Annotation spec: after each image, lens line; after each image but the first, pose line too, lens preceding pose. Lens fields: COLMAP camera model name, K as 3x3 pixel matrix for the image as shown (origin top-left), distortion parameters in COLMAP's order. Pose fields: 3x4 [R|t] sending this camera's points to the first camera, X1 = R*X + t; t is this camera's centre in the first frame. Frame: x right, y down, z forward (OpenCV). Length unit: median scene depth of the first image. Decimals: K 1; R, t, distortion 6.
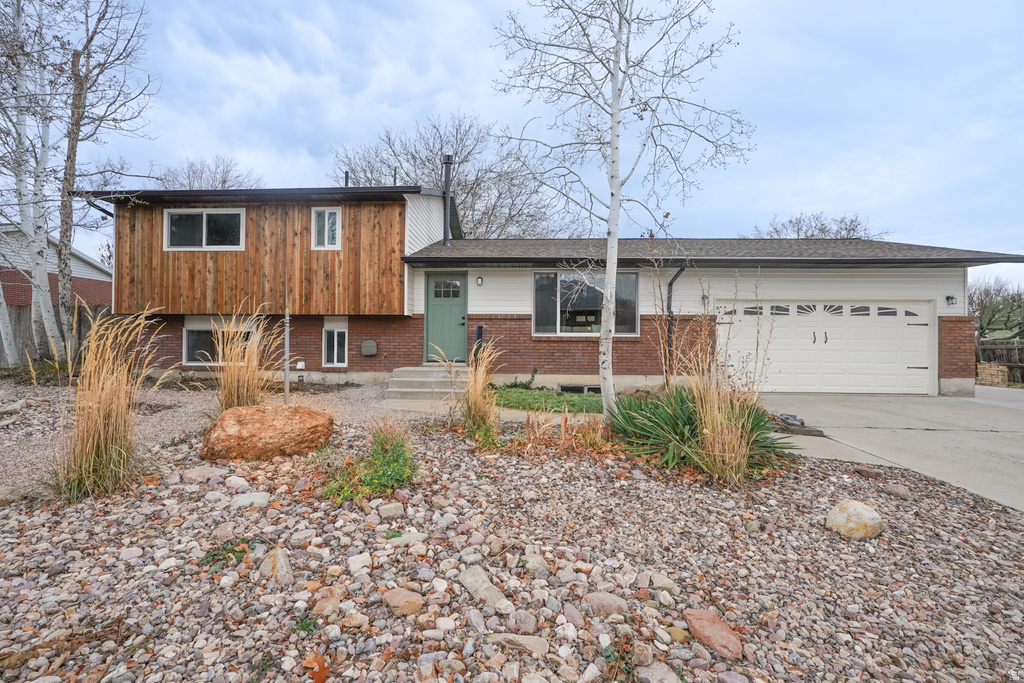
lens RADIAL K [[463.2, 0, 512.6], [0, 463.2, 337.0], [0, 0, 1]] dist [0.000702, 0.000419]
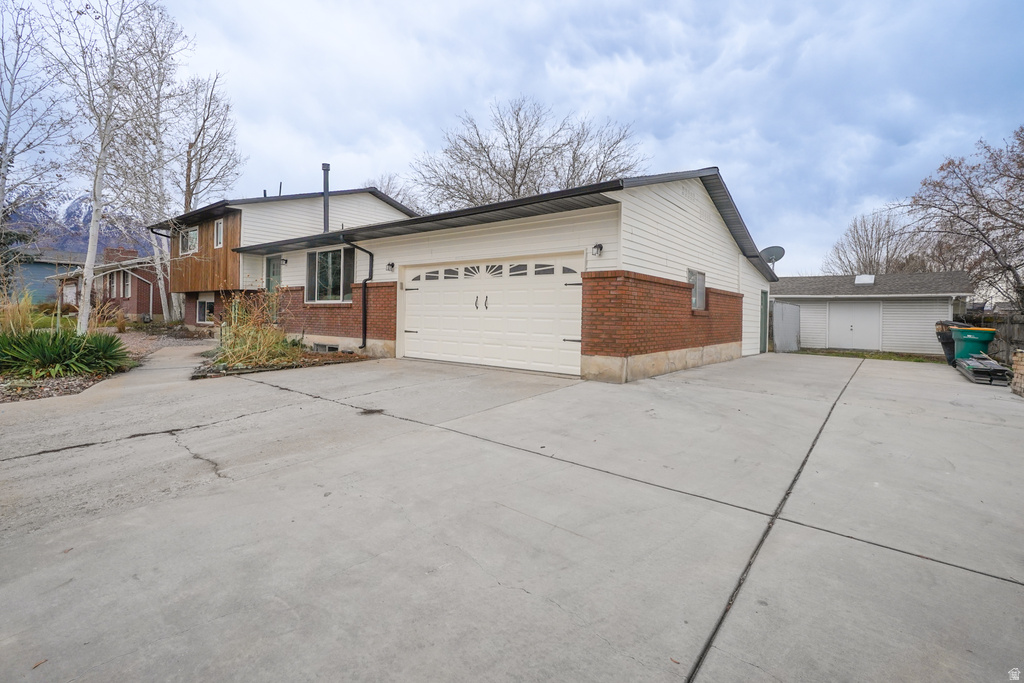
lens RADIAL K [[463.2, 0, 512.6], [0, 463.2, 337.0], [0, 0, 1]] dist [0.000702, 0.000419]
pose [[0.810202, 0.034300, -0.585147, 1.238271], [-0.014711, 0.999162, 0.038199, 0.032297], [0.585967, -0.022341, 0.810027, 0.316642]]
